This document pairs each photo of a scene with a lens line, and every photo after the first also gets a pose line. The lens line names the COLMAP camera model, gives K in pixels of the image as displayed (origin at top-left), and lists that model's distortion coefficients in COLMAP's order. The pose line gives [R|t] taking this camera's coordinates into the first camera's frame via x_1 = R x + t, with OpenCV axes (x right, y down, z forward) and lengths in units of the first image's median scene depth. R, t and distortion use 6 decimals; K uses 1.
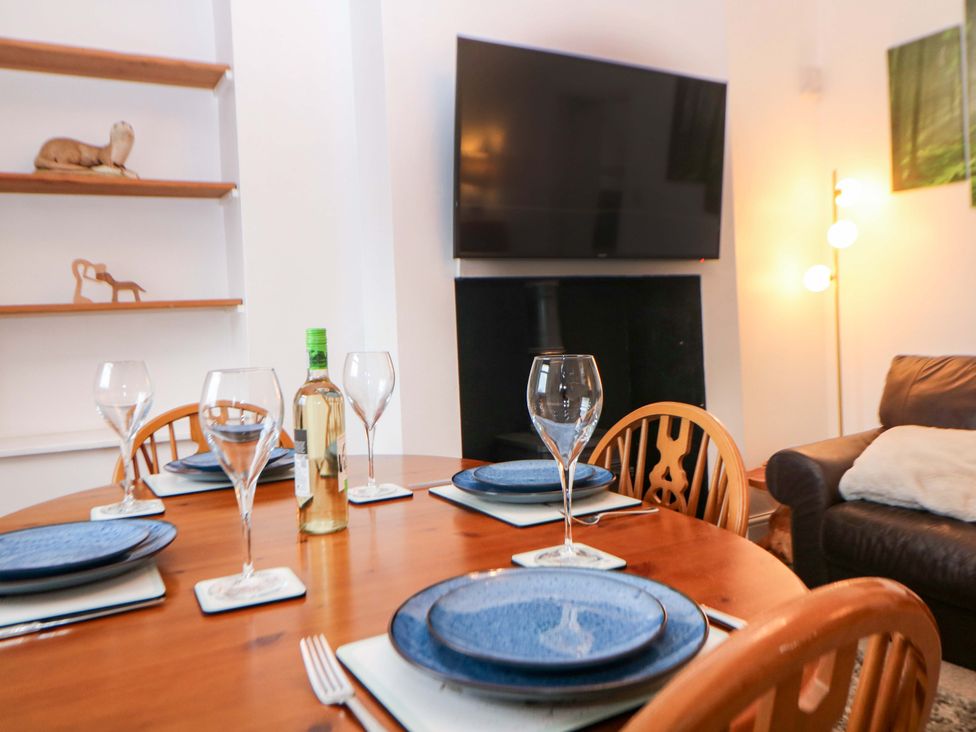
lens RADIAL K [[761.5, 0, 514.2], [0, 761.5, 329.8], [0, 0, 1]] dist [-0.008258, 0.016929]
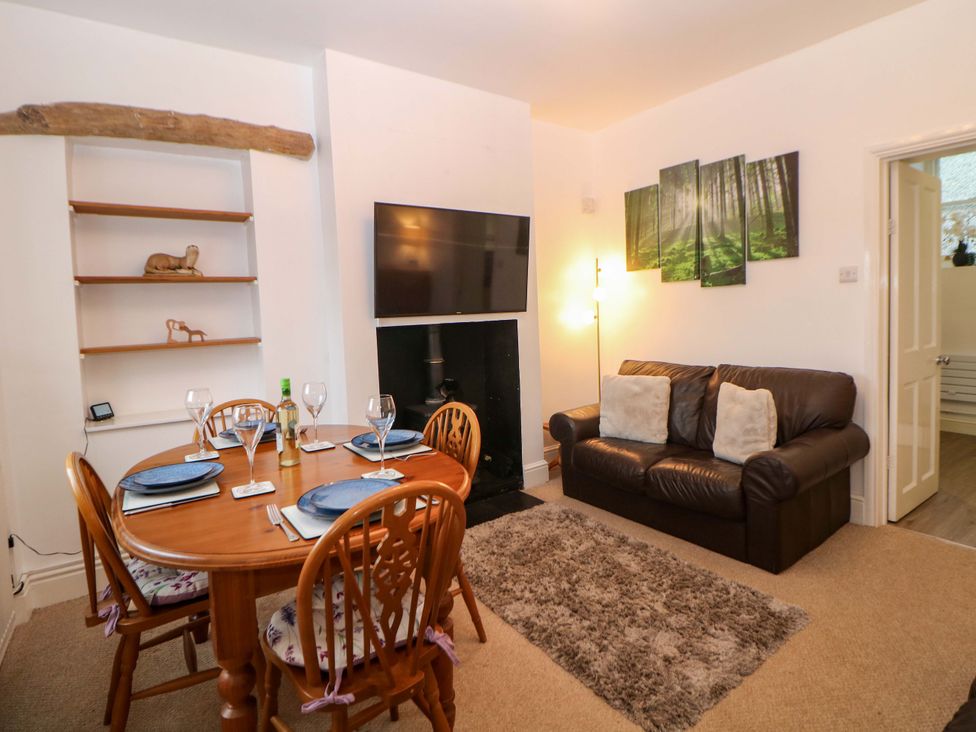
lens RADIAL K [[498.8, 0, 501.4], [0, 498.8, 339.2], [0, 0, 1]] dist [-0.014101, -0.004334]
pose [[0.996280, -0.001913, 0.086150, 0.194835], [-0.001263, 0.999322, 0.036806, -0.130528], [-0.086162, -0.036777, 0.995602, -0.410584]]
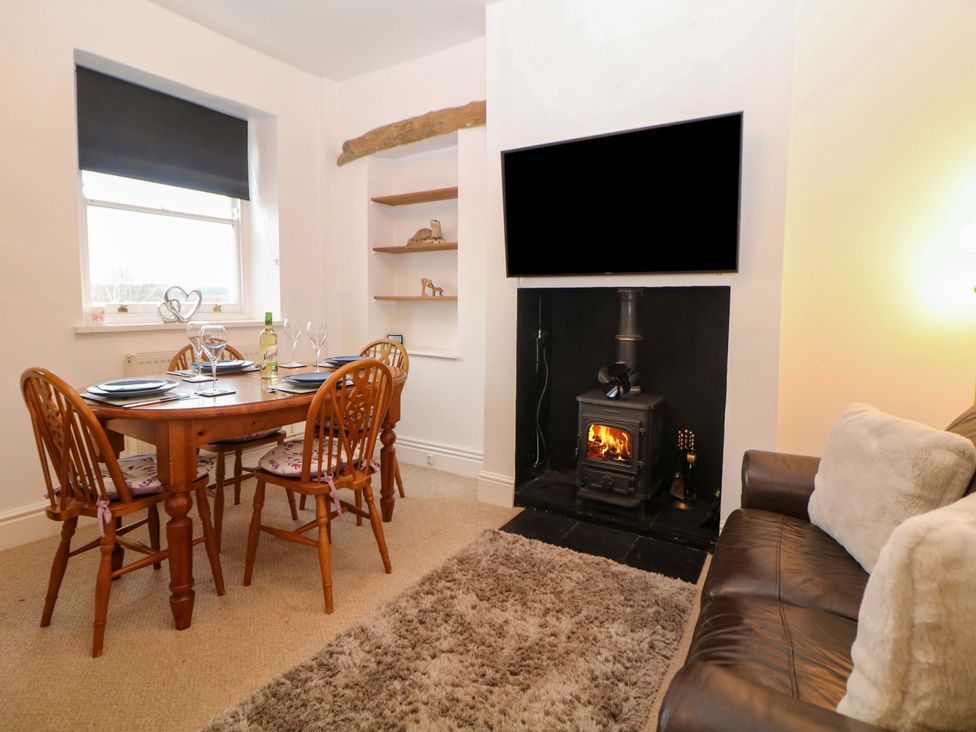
lens RADIAL K [[498.8, 0, 490.2], [0, 498.8, 341.9], [0, 0, 1]] dist [-0.014101, -0.004334]
pose [[0.475288, 0.111924, -0.872682, 1.408094], [-0.043133, 0.993647, 0.103947, -0.094872], [0.878772, -0.011763, 0.477096, 0.606888]]
